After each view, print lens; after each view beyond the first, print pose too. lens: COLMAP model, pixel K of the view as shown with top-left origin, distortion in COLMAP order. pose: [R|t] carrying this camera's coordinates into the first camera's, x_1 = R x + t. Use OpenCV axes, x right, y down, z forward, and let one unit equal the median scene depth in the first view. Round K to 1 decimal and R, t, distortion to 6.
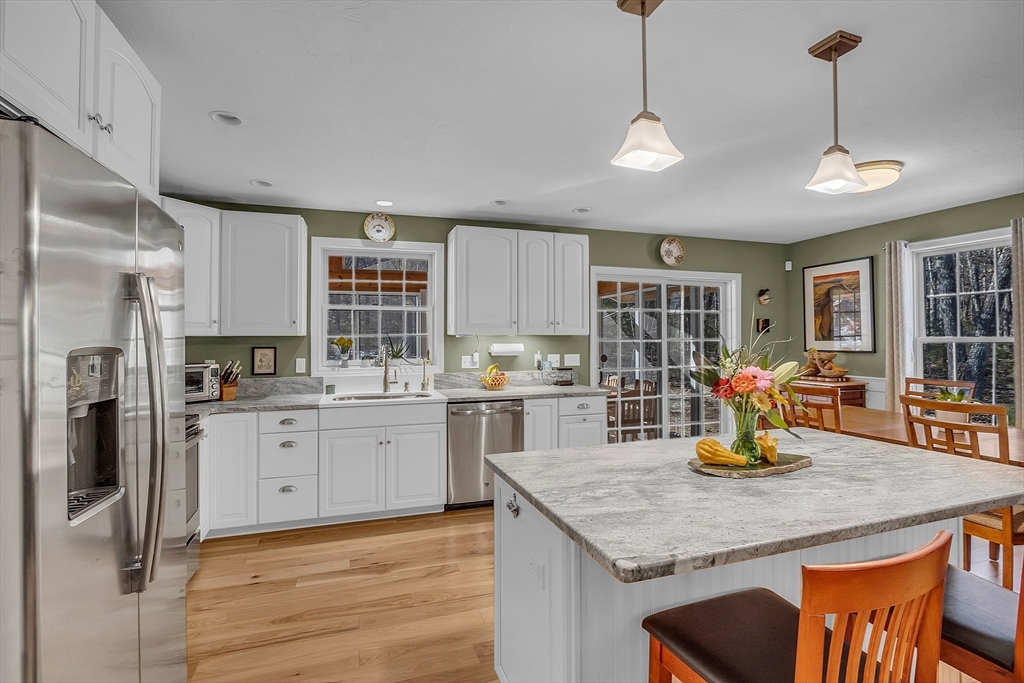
lens RADIAL K [[468.5, 0, 499.3], [0, 468.5, 335.4], [0, 0, 1]] dist [-0.000426, 0.000048]
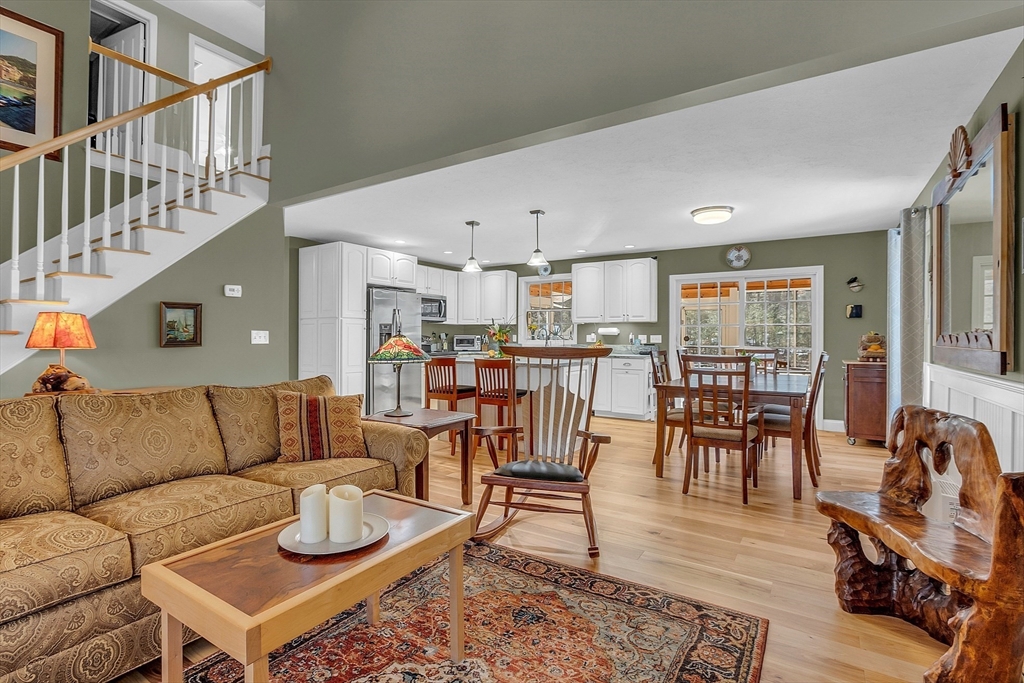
lens RADIAL K [[487.1, 0, 507.2], [0, 487.1, 337.8], [0, 0, 1]] dist [-0.000377, 0.000094]
pose [[0.638176, 0.007793, -0.769851, 1.154340], [-0.000485, 0.999953, 0.009721, 0.036836], [0.769890, -0.005830, 0.638149, -0.404887]]
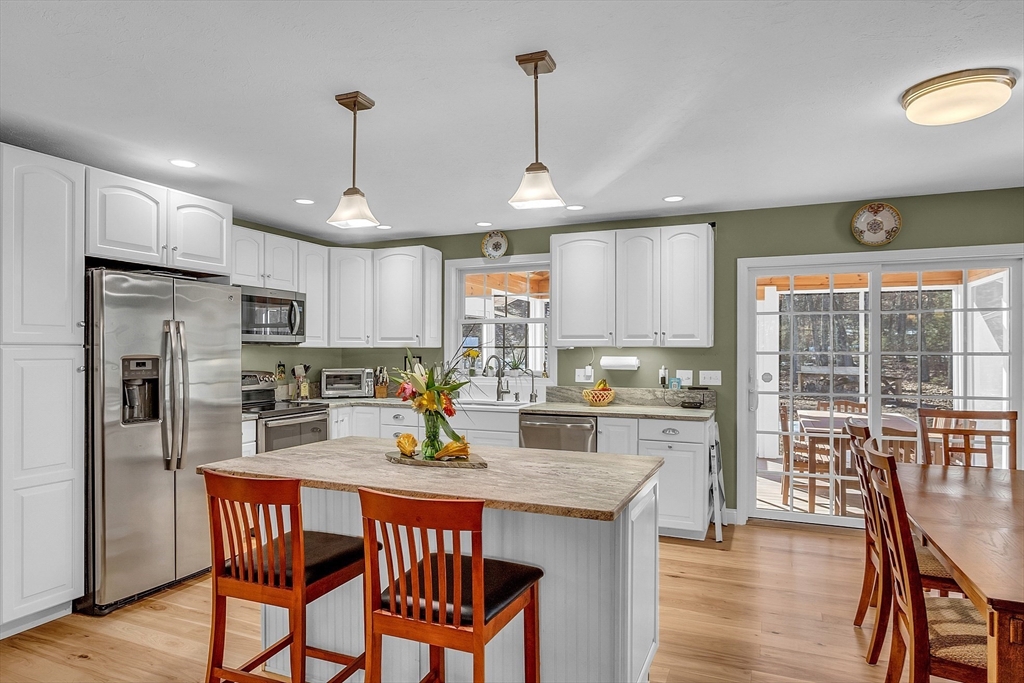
lens RADIAL K [[609.7, 0, 506.3], [0, 609.7, 351.7], [0, 0, 1]] dist [-0.002383, -0.000407]
pose [[0.755058, 0.007271, -0.655617, 0.629616], [0.000821, 0.999927, 0.012035, -0.005858], [0.655657, -0.009625, 0.754997, -0.022515]]
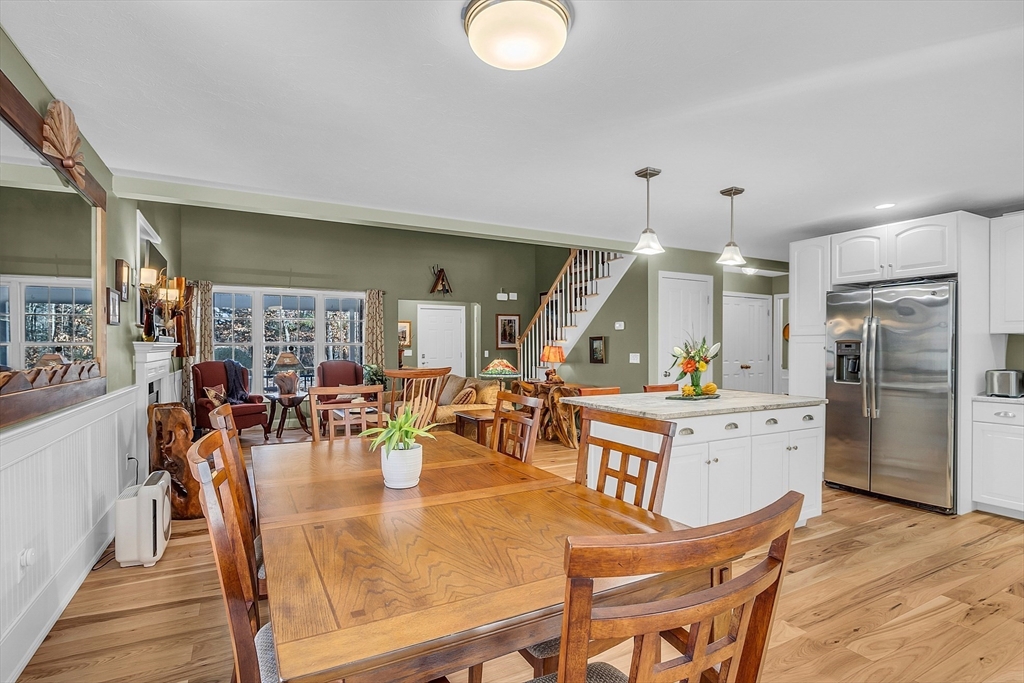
lens RADIAL K [[498.1, 0, 500.7], [0, 498.1, 350.2], [0, 0, 1]] dist [-0.019653, 0.001020]
pose [[-0.984781, 0.007065, -0.173659, 0.657593], [0.007547, 0.999969, -0.002116, 0.024374], [0.173638, -0.003394, -0.984804, 1.124268]]
